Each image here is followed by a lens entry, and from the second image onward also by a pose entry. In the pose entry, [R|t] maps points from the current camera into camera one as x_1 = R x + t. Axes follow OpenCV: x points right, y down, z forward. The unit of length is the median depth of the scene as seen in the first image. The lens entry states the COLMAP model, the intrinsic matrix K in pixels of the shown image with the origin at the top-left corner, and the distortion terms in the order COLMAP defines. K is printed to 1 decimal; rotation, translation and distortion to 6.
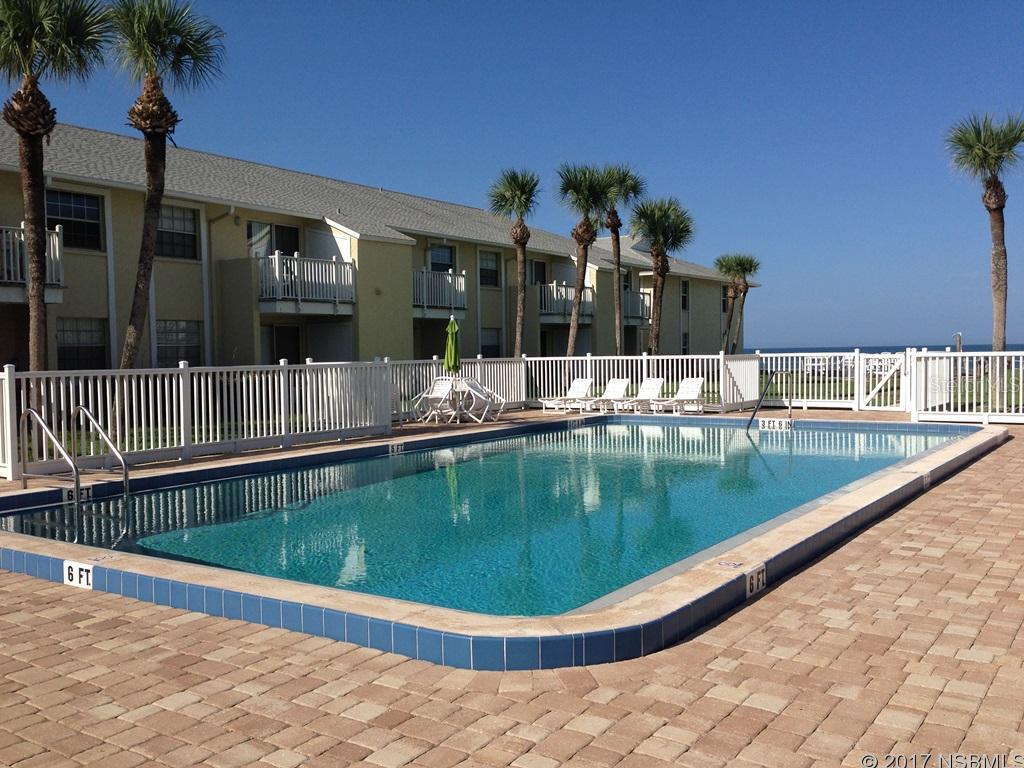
lens RADIAL K [[945.6, 0, 512.0], [0, 945.6, 384.0], [0, 0, 1]] dist [0.073100, -0.007430]
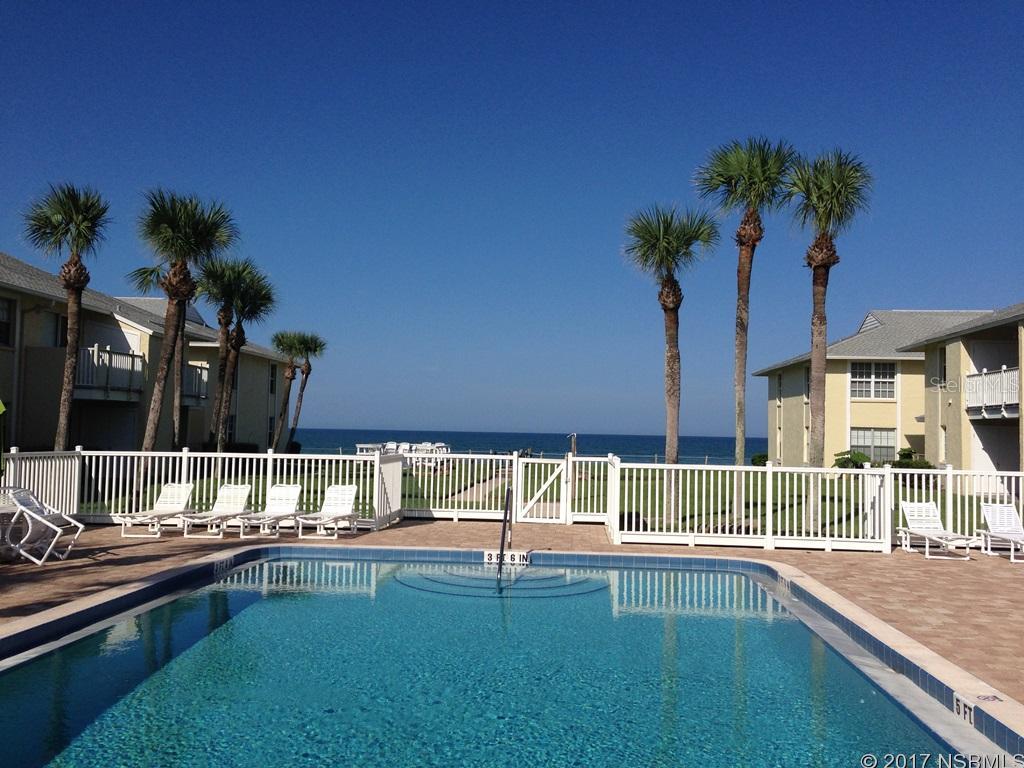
lens RADIAL K [[945.6, 0, 512.0], [0, 945.6, 384.0], [0, 0, 1]] dist [0.073100, -0.007430]
pose [[0.861622, 0.058098, 0.504215, -0.068627], [-0.015851, 0.996023, -0.087680, -0.019154], [-0.507303, 0.067555, 0.859116, 0.220404]]
